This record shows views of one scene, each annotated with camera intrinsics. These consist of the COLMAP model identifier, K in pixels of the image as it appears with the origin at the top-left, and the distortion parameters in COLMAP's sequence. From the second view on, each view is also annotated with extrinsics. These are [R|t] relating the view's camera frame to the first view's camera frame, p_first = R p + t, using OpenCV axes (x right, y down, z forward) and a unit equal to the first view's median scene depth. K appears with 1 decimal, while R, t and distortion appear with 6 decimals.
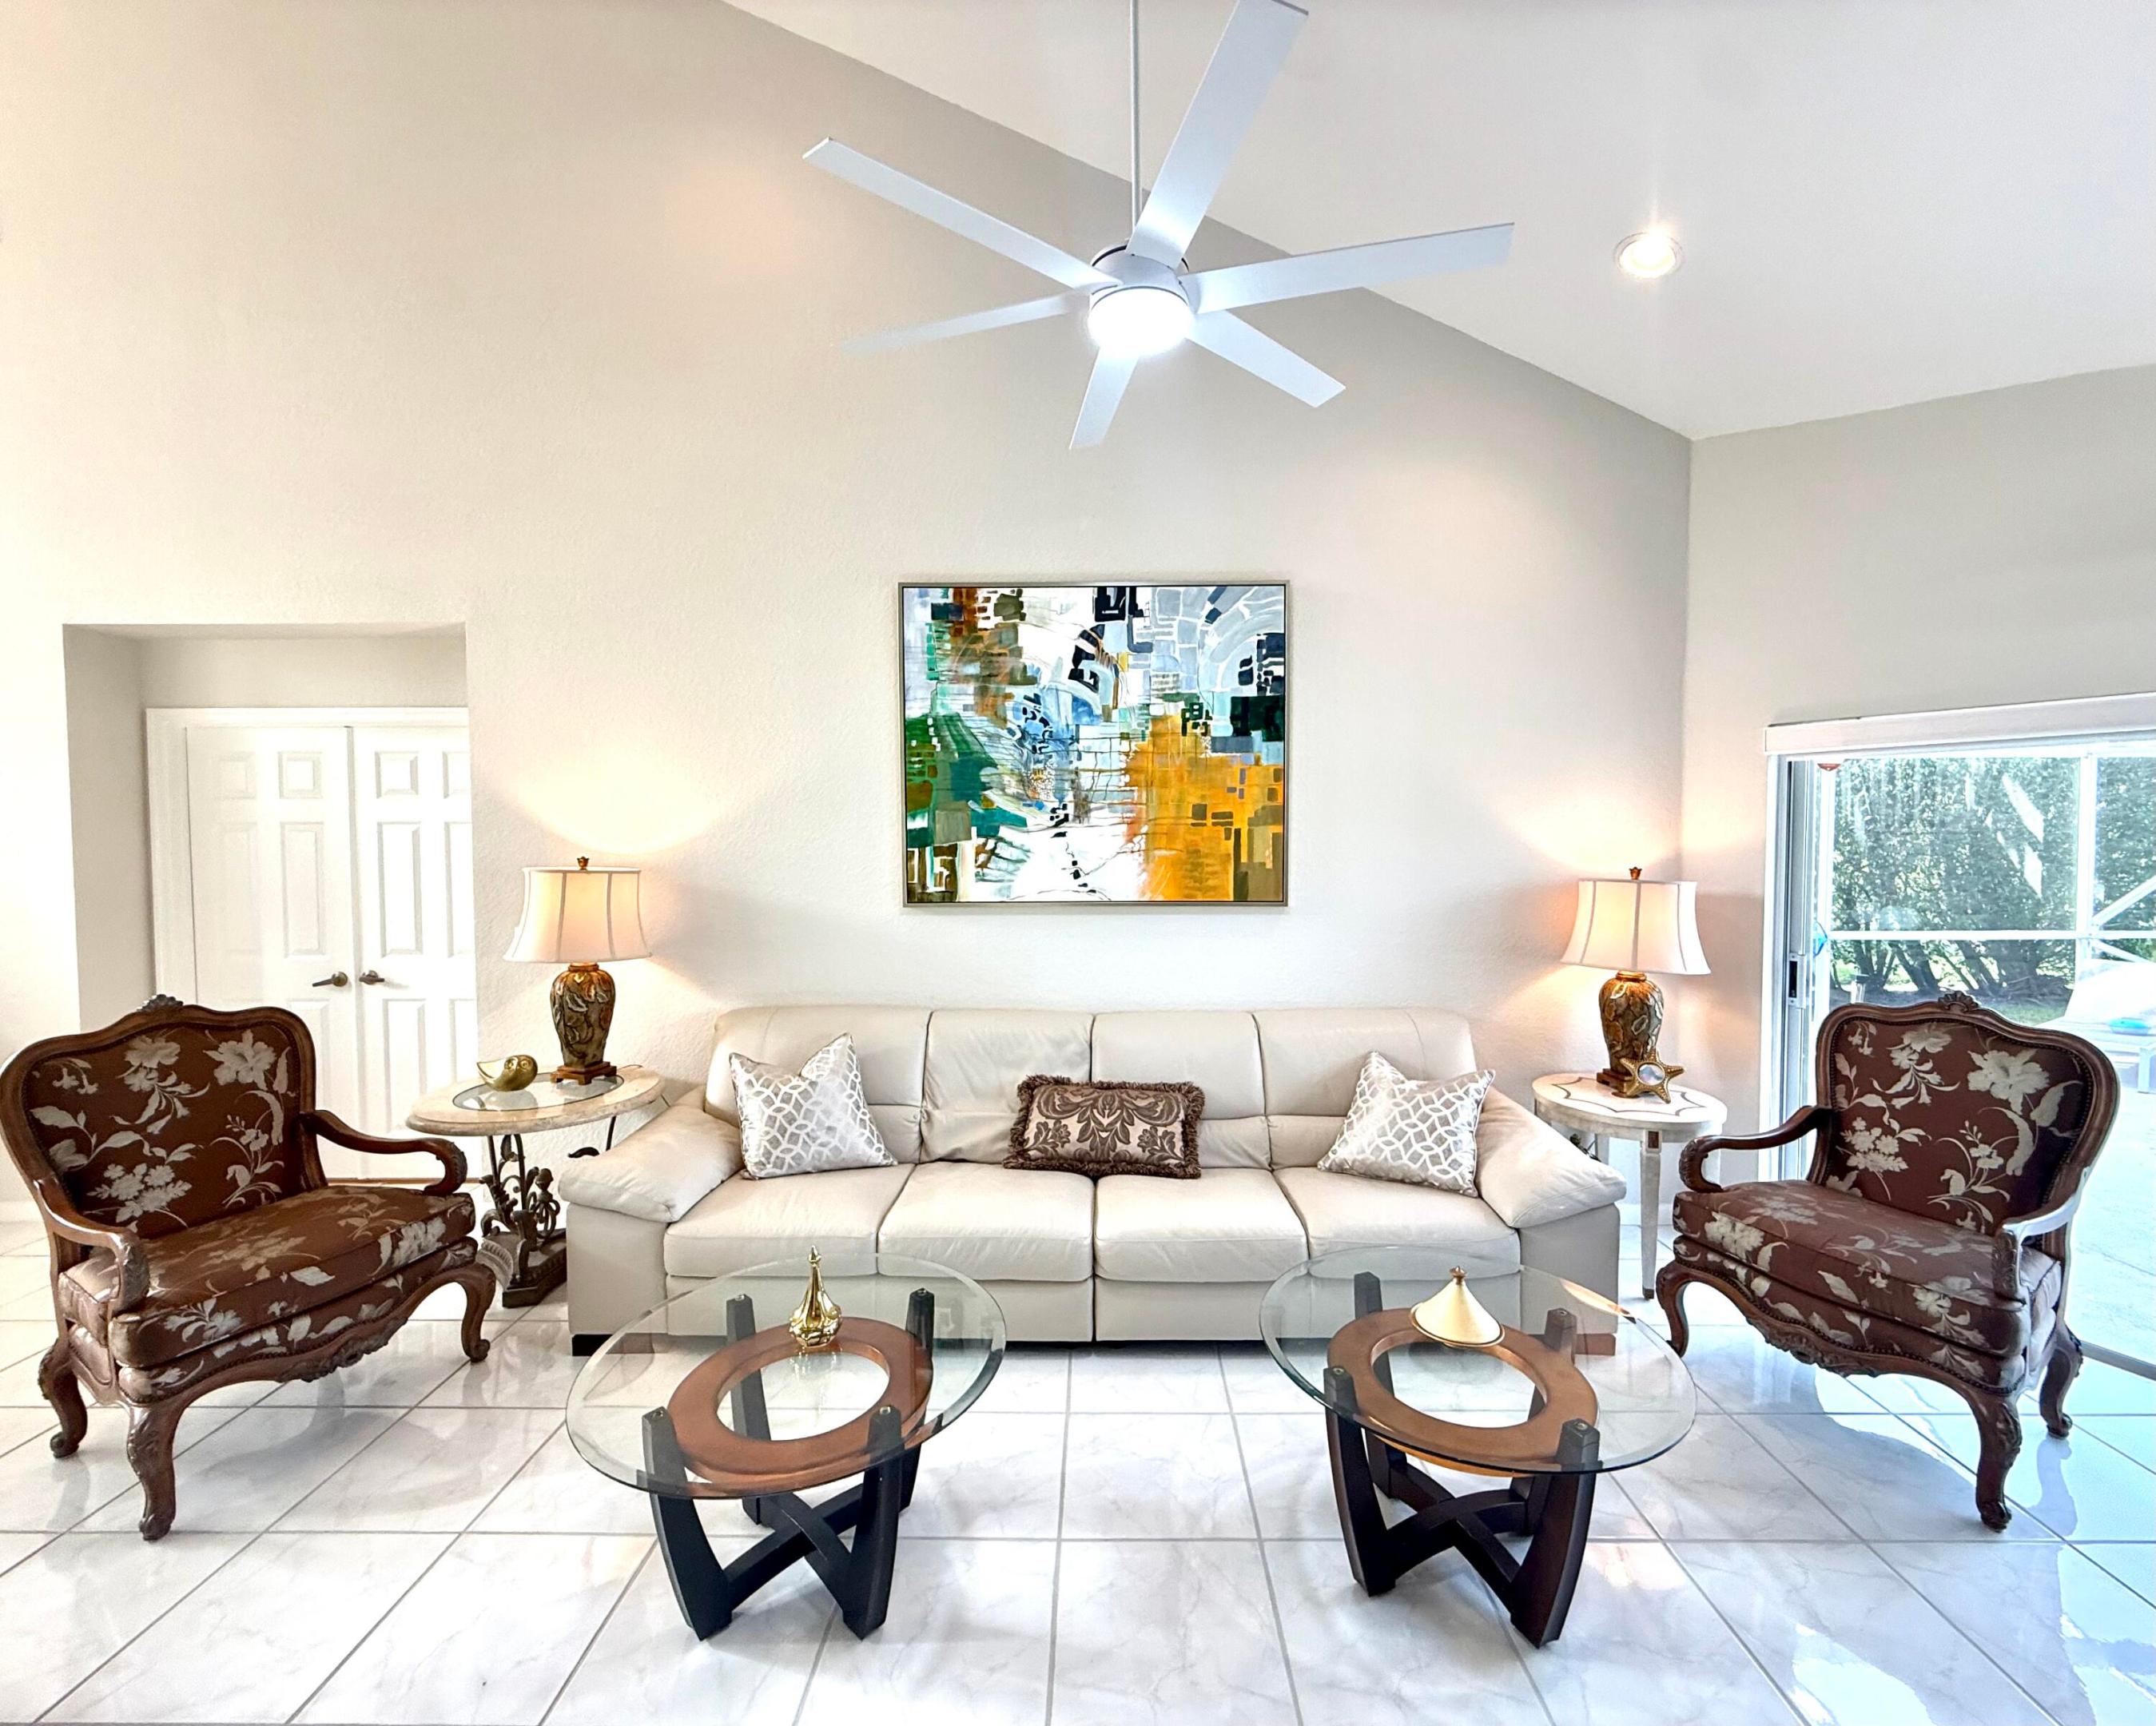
lens RADIAL K [[928.0, 0, 1084.6], [0, 928.0, 861.7], [0, 0, 1]] dist [0.001234, -0.000437]
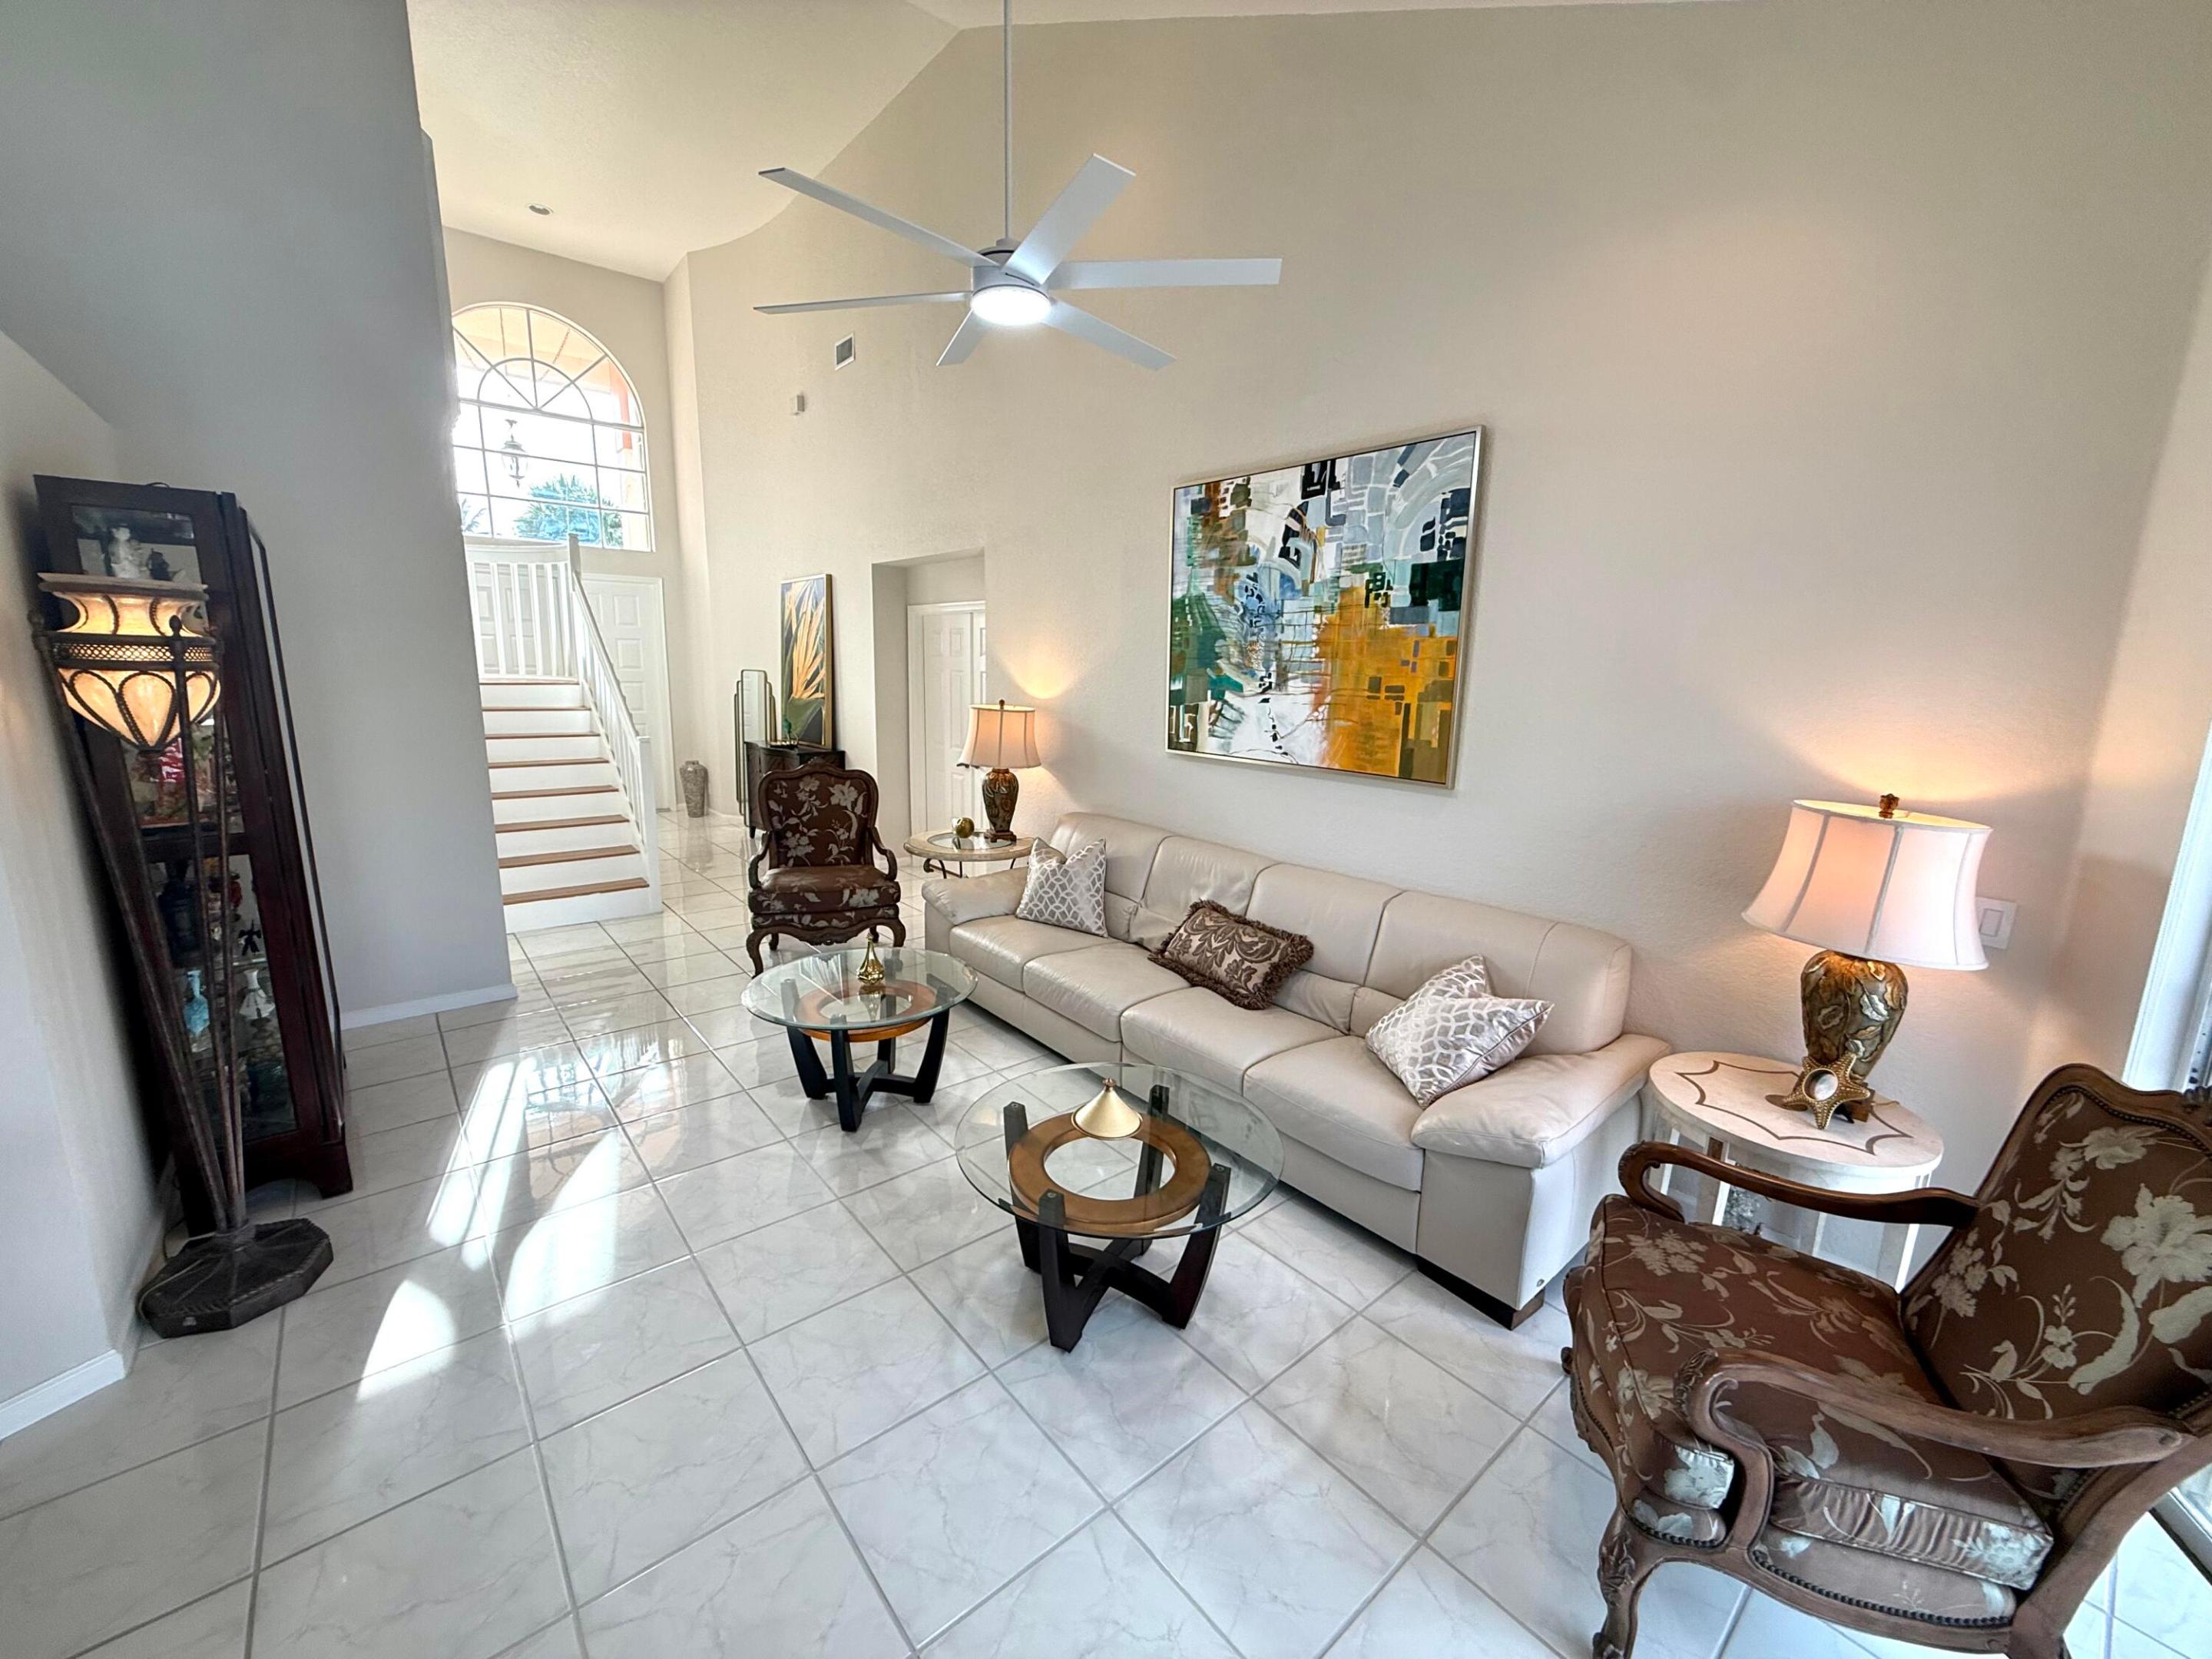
lens RADIAL K [[885.1, 0, 1104.6], [0, 885.1, 829.1], [0, 0, 1]] dist [-0.001949, 0.000321]
pose [[0.642186, 0.159148, -0.749846, 0.684188], [-0.051138, 0.984926, 0.165245, -0.043299], [0.764841, -0.067773, 0.640644, 0.154719]]
